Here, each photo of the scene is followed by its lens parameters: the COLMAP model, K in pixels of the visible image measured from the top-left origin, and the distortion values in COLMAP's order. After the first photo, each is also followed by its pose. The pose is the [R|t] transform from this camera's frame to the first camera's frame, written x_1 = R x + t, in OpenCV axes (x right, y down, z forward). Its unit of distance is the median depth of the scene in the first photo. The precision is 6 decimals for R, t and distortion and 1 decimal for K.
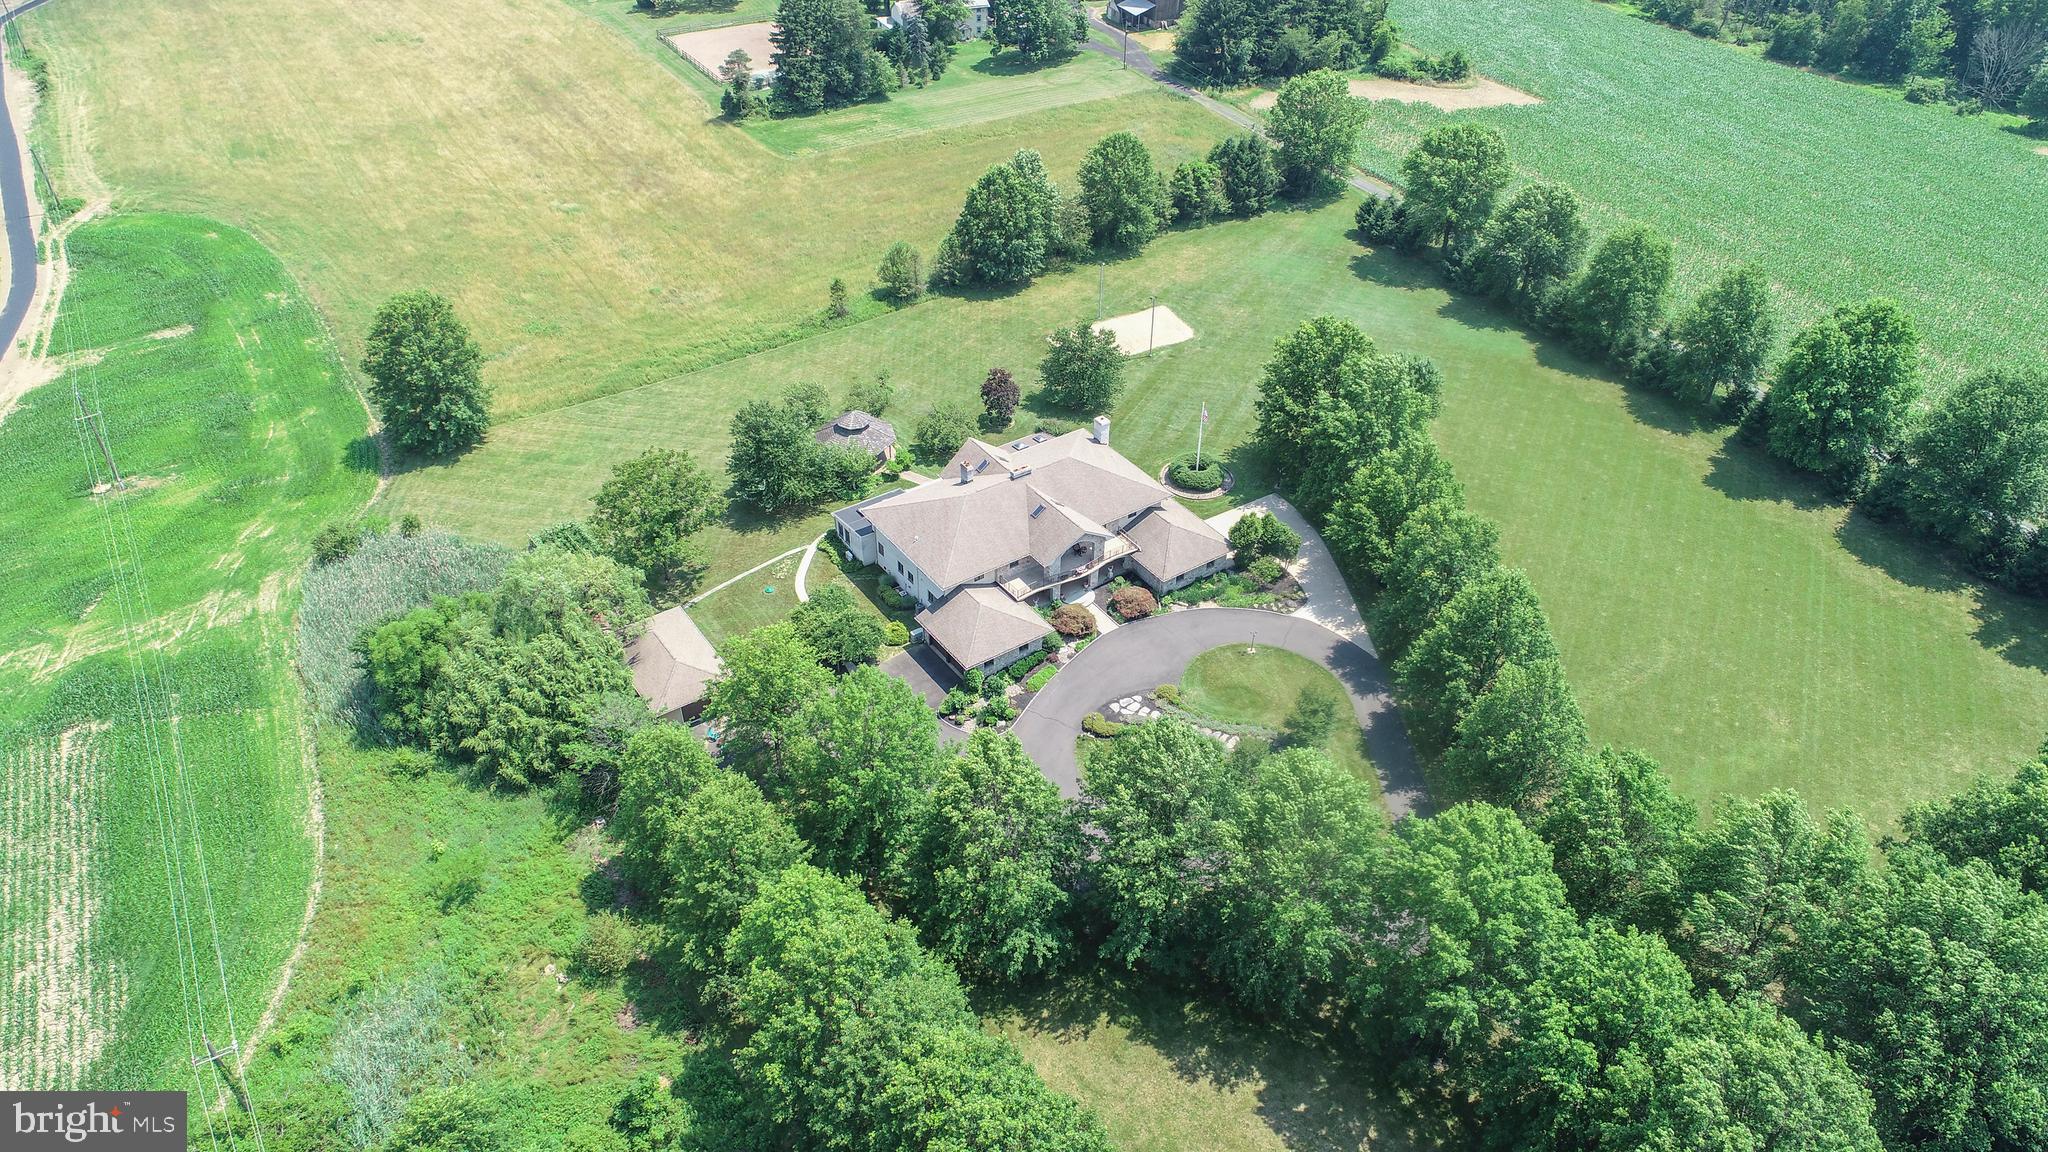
lens RADIAL K [[1372.8, 0, 1021.8], [0, 1372.8, 572.7], [0, 0, 1]] dist [-0.000255, -0.001119]
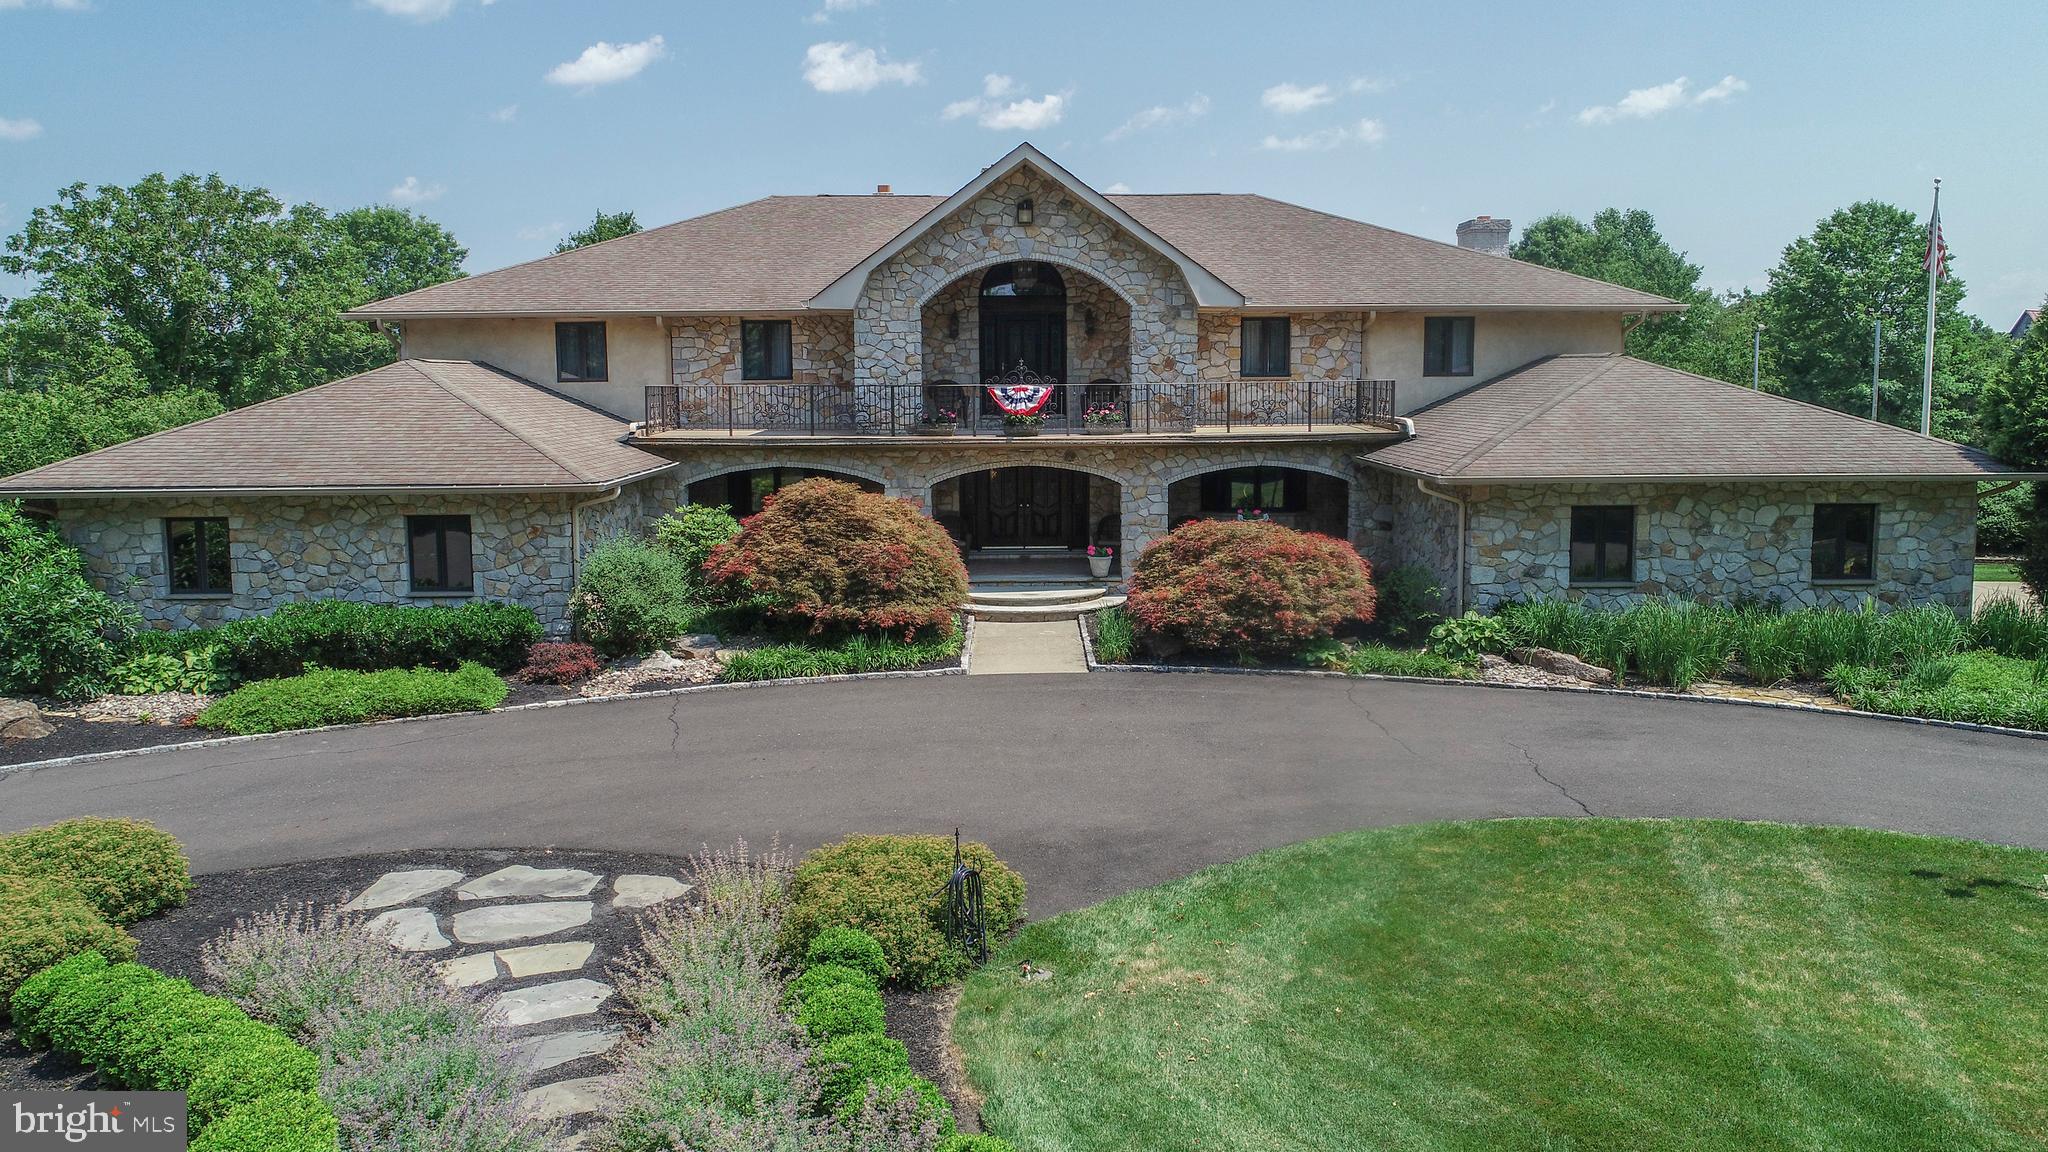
lens RADIAL K [[1415.3, 0, 1025.2], [0, 1415.3, 512.7], [0, 0, 1]] dist [0.000095, -0.000959]
pose [[0.828103, 0.038110, -0.559279, 0.143676], [-0.329396, 0.840358, -0.430462, 0.089676], [0.453590, 0.540691, 0.708456, 0.794348]]
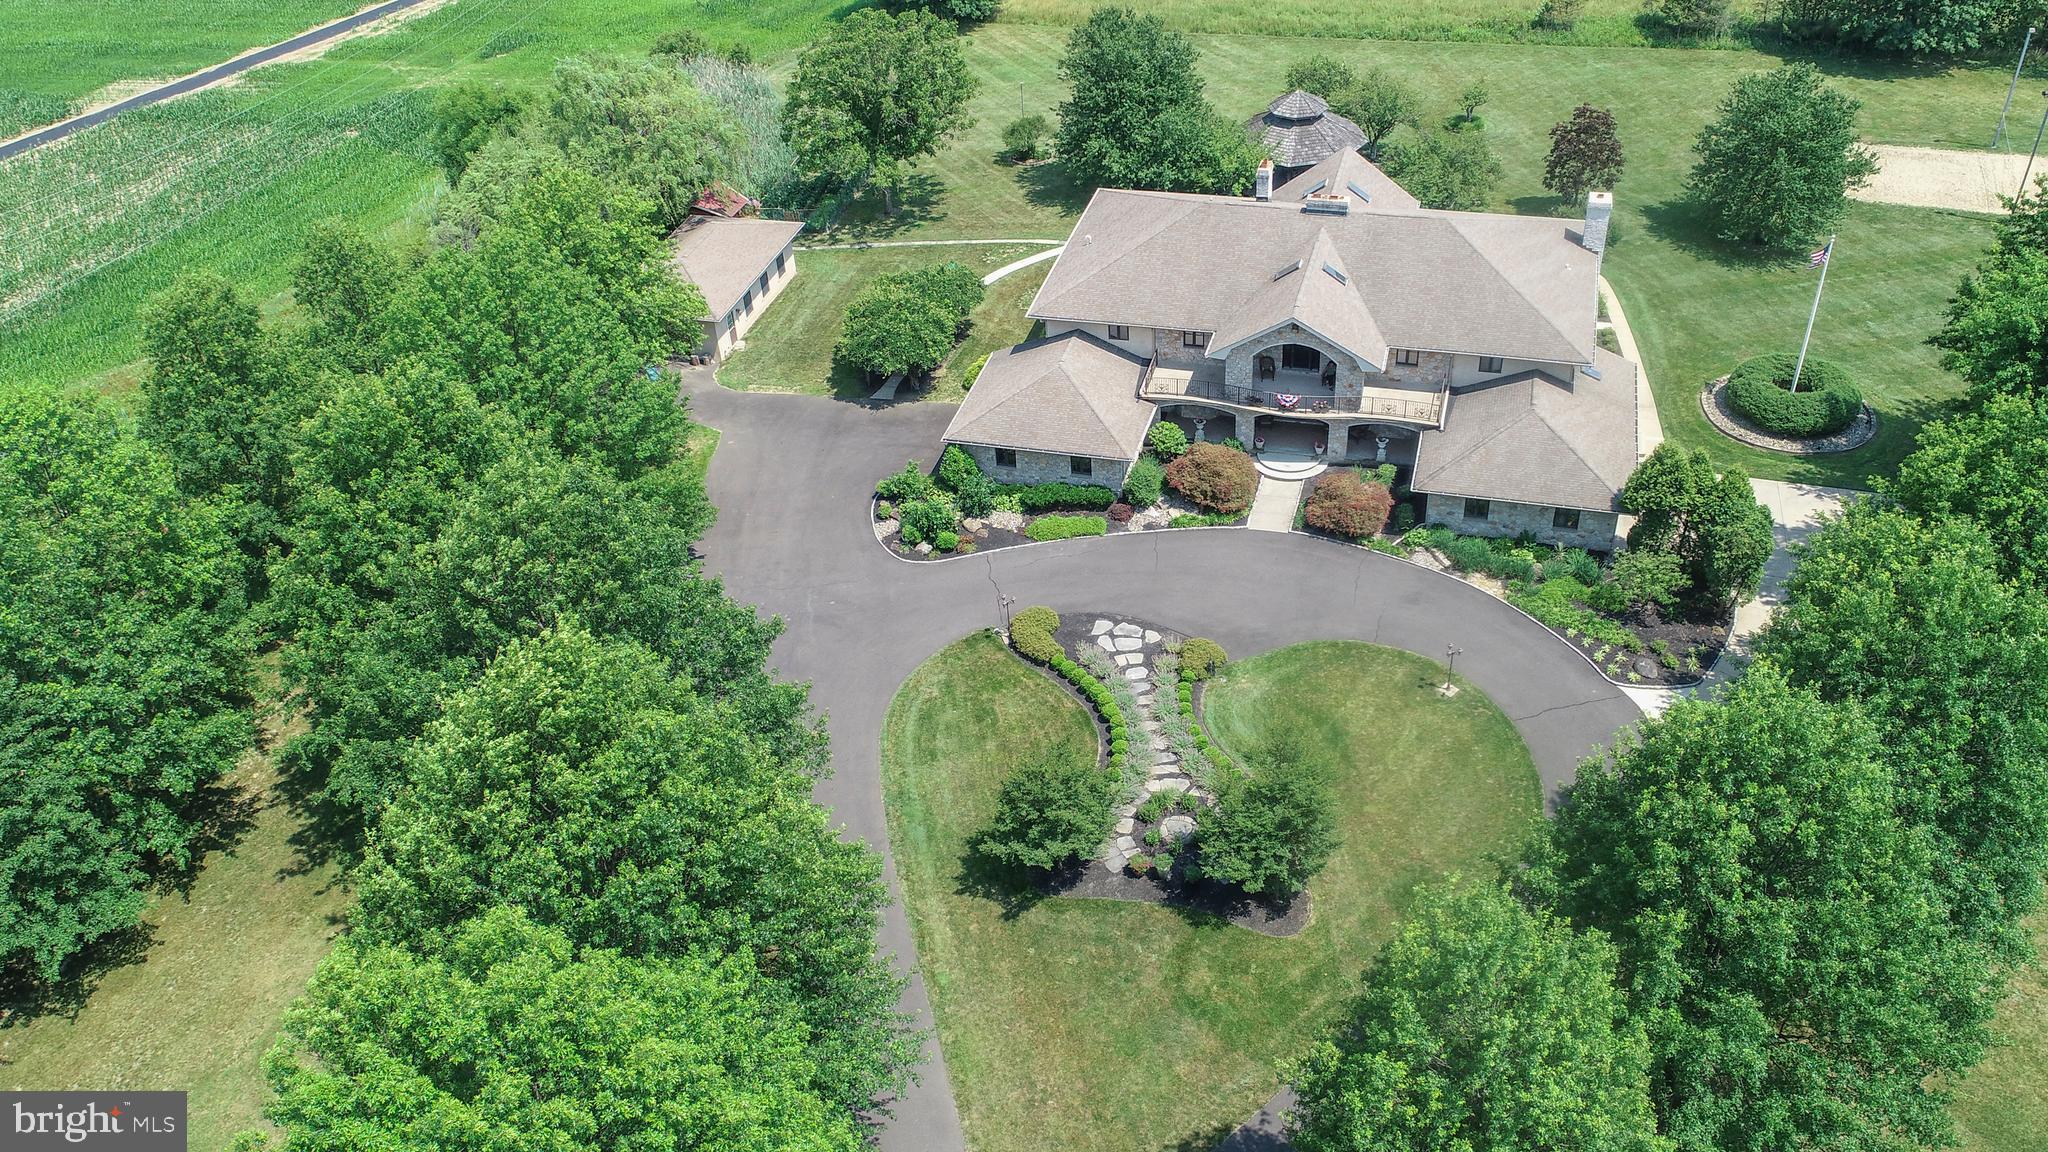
lens RADIAL K [[1618.3, 0, 1020.5], [0, 1618.3, 575.1], [0, 0, 1]] dist [0.002696, -0.008696]
pose [[0.626198, 0.434906, -0.647096, 0.360946], [-0.420264, 0.887354, 0.189689, -0.015406], [0.656700, 0.153168, 0.738434, 0.464910]]
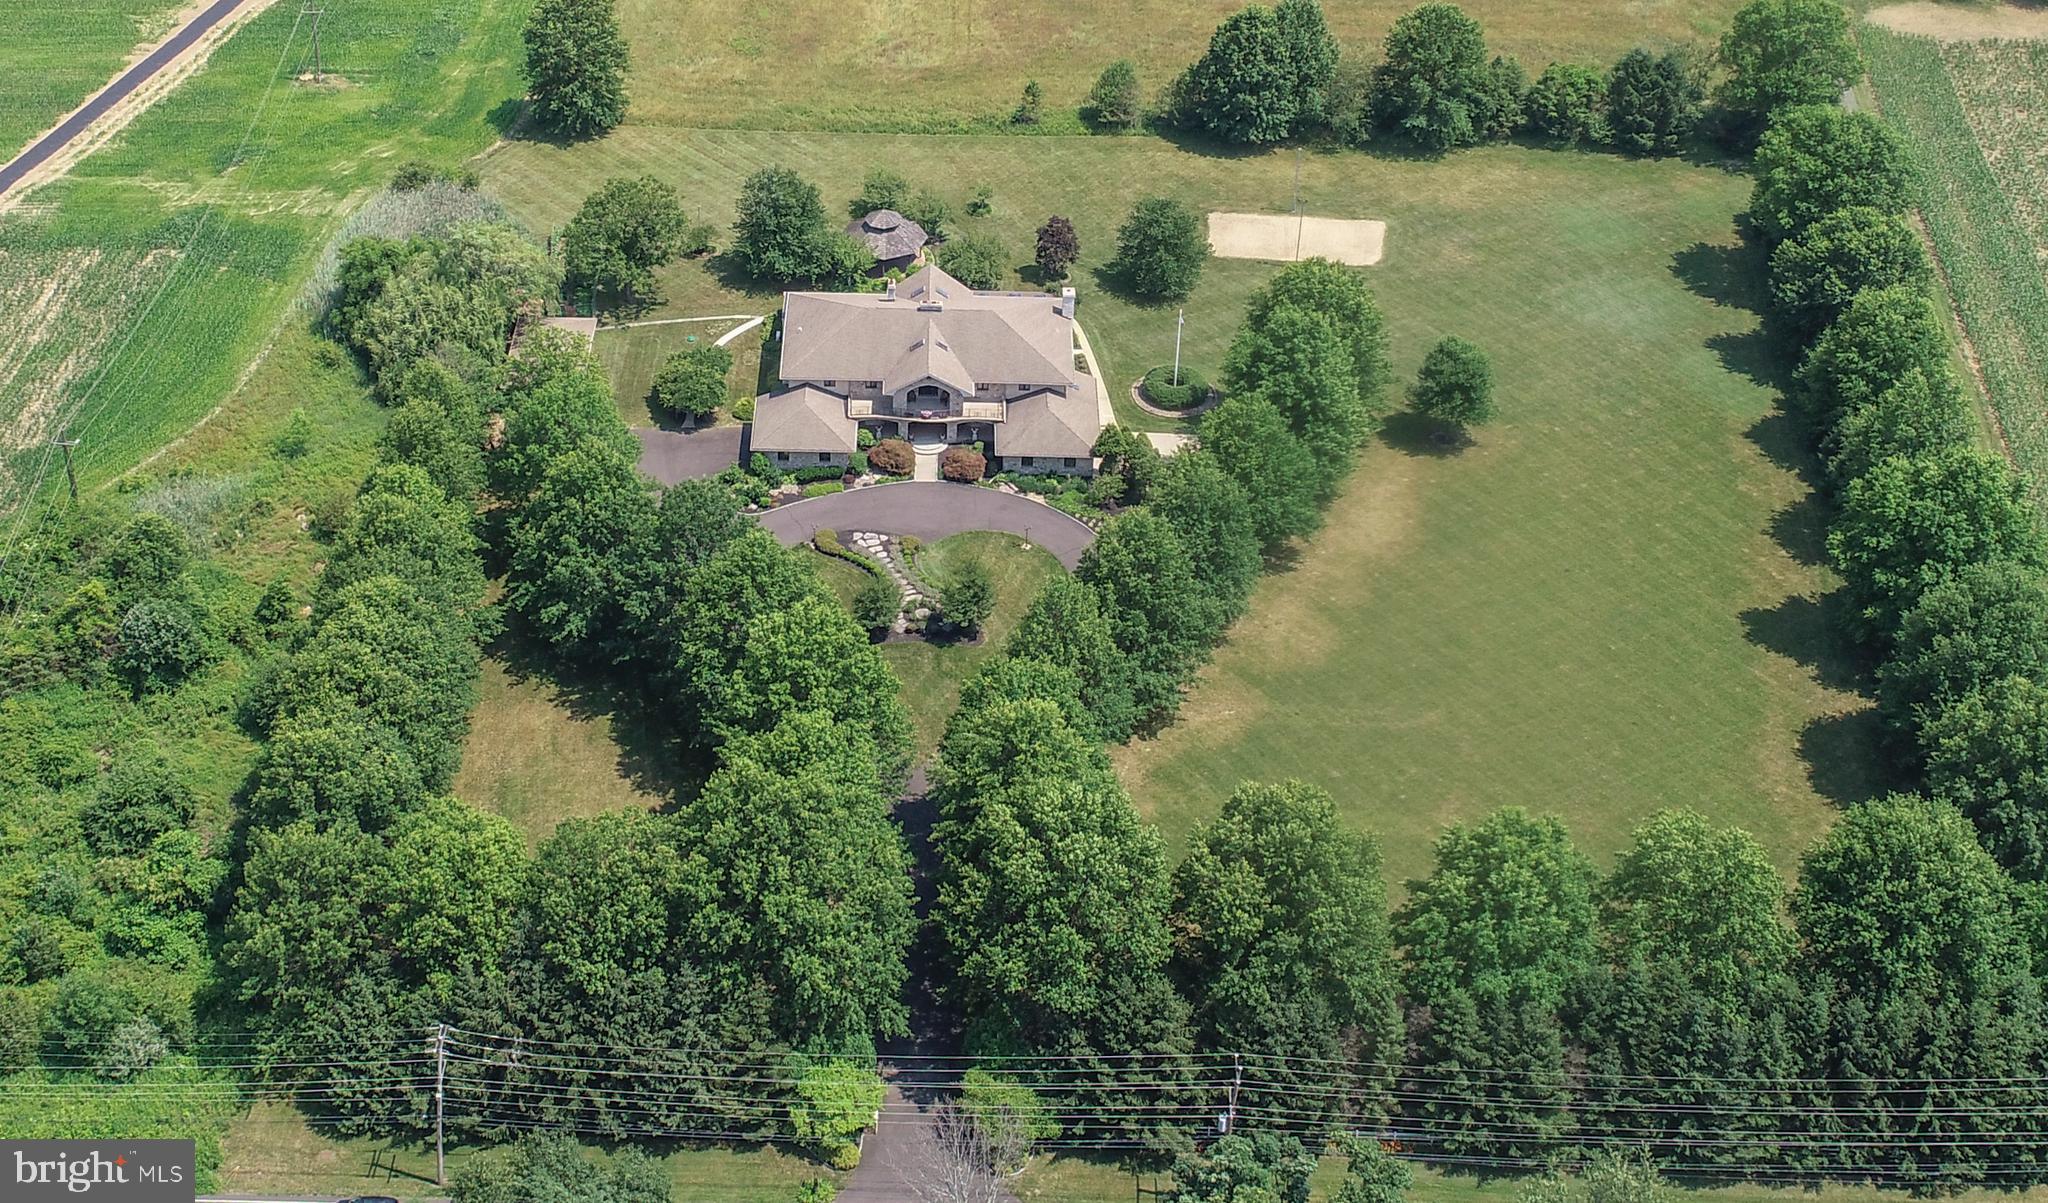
lens RADIAL K [[2702.1, 0, 786.7], [0, 2702.1, 322.2], [0, 0, 1]] dist [0.012717, -0.074137]
pose [[0.788938, 0.311438, -0.529702, 0.881223], [-0.360090, 0.932838, 0.012143, -0.046249], [0.497908, 0.181160, 0.848097, -0.632089]]
